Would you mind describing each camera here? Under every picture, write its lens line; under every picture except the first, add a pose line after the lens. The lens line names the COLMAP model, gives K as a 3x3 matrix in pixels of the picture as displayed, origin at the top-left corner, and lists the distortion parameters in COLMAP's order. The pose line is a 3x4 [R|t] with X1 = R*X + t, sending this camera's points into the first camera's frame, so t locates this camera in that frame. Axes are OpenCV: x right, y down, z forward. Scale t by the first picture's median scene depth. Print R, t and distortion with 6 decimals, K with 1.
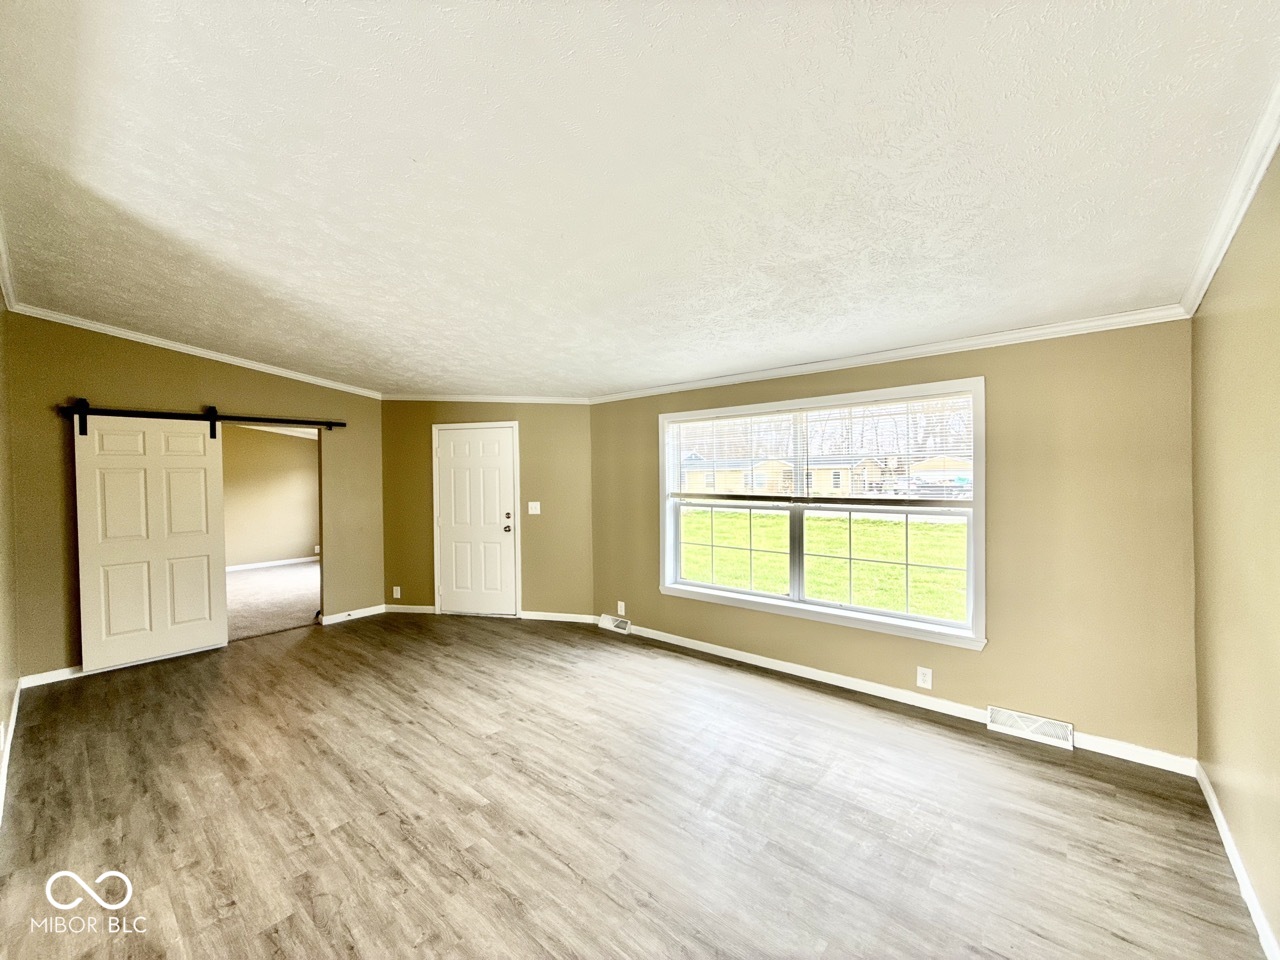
lens RADIAL K [[506.4, 0, 638.8], [0, 506.4, 479.9], [0, 0, 1]] dist [-0.001442, 0.000040]
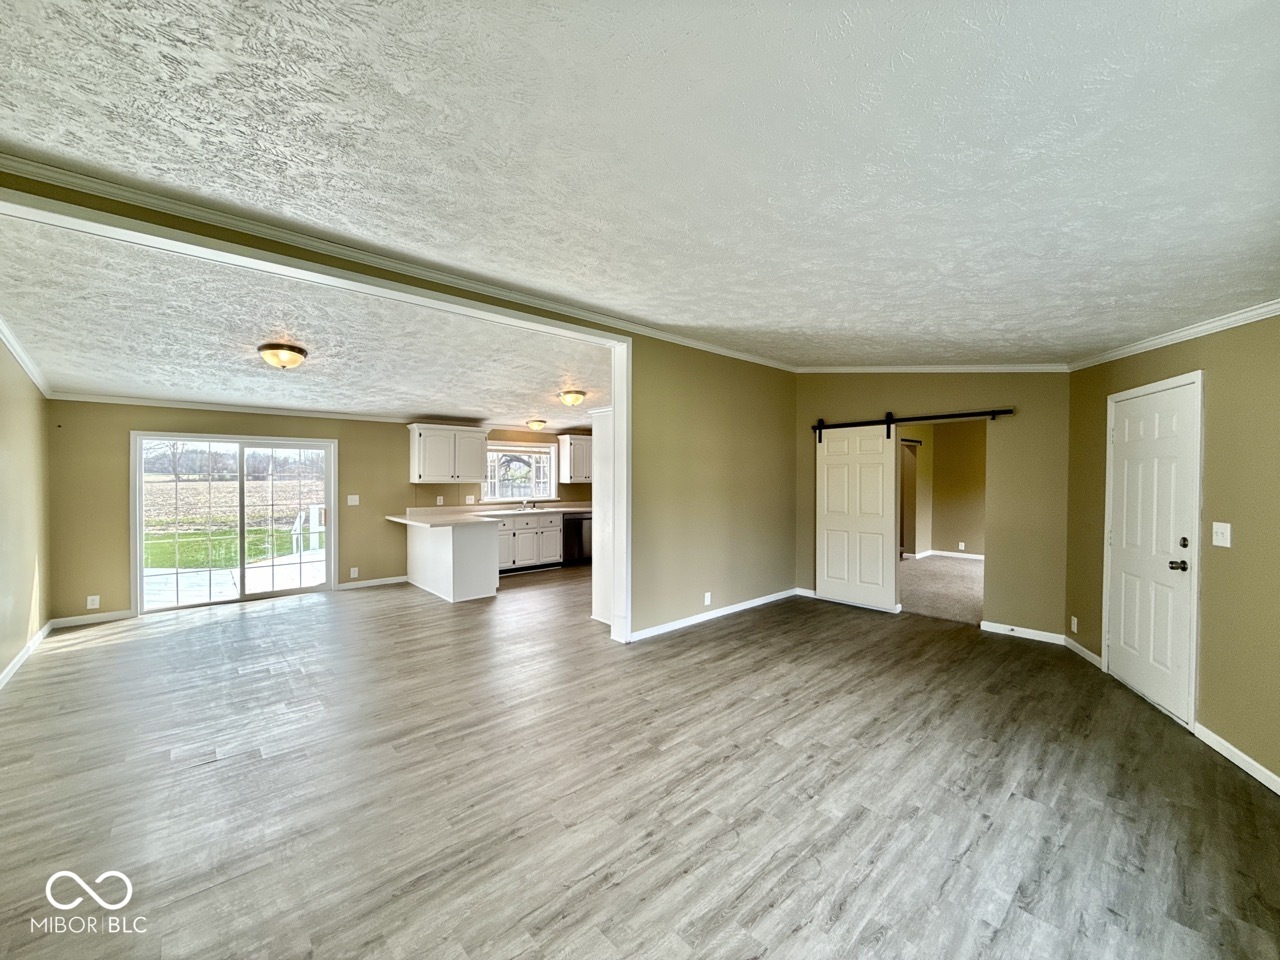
lens RADIAL K [[506.4, 0, 633.6], [0, 506.4, 482.6], [0, 0, 1]] dist [-0.001442, 0.000040]
pose [[-0.132938, 0.028368, -0.990718, 0.668228], [-0.007383, 0.999534, 0.029612, -0.013703], [0.991097, 0.011251, -0.132667, 0.844227]]
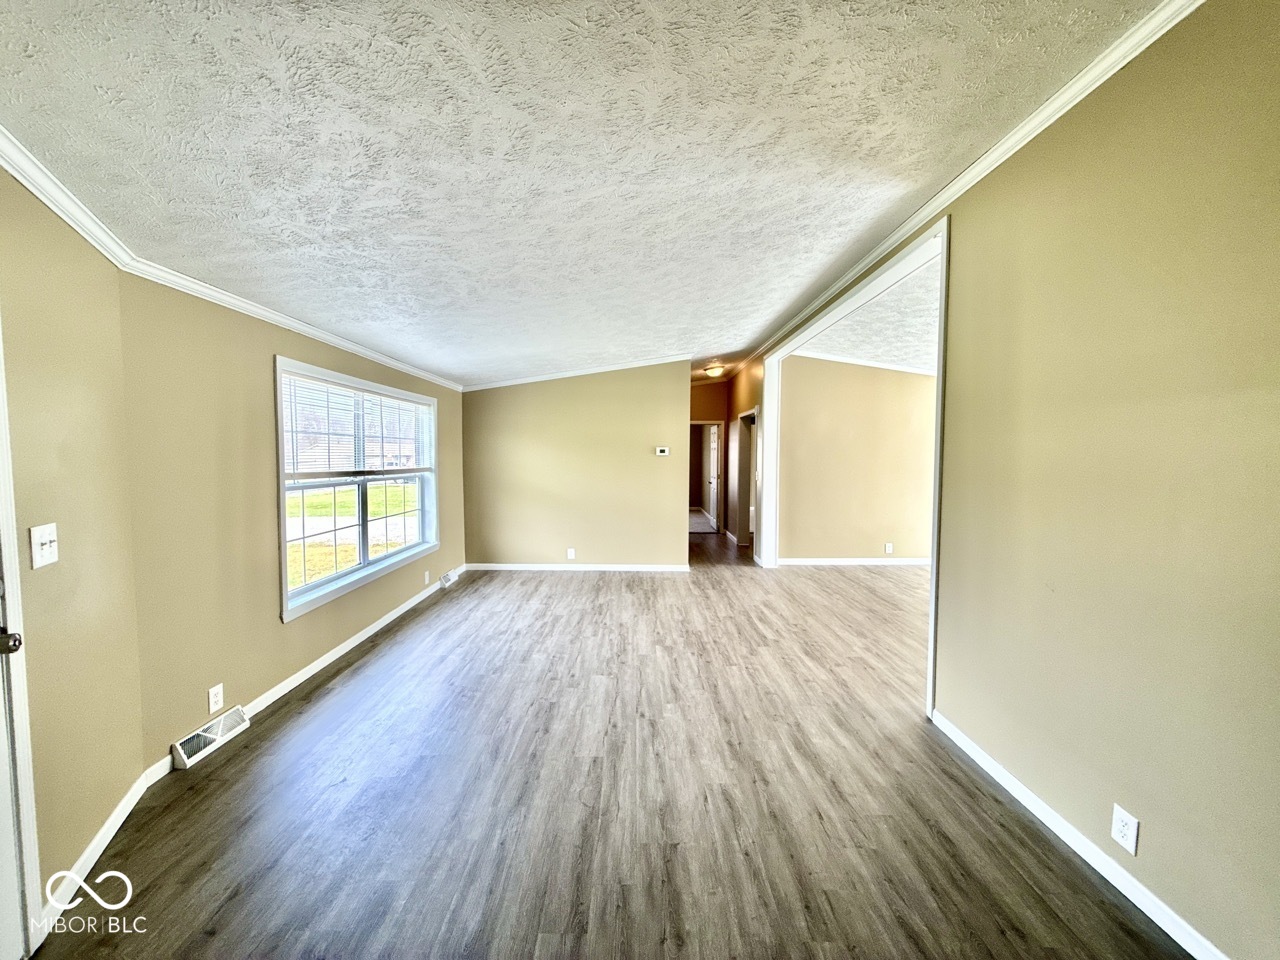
lens RADIAL K [[506.4, 0, 632.8], [0, 506.4, 475.9], [0, 0, 1]] dist [-0.001442, 0.000040]
pose [[-0.647793, -0.018871, 0.761582, -1.163589], [0.014604, 0.999202, 0.037180, 0.016090], [-0.761676, 0.035207, -0.647001, 1.642155]]
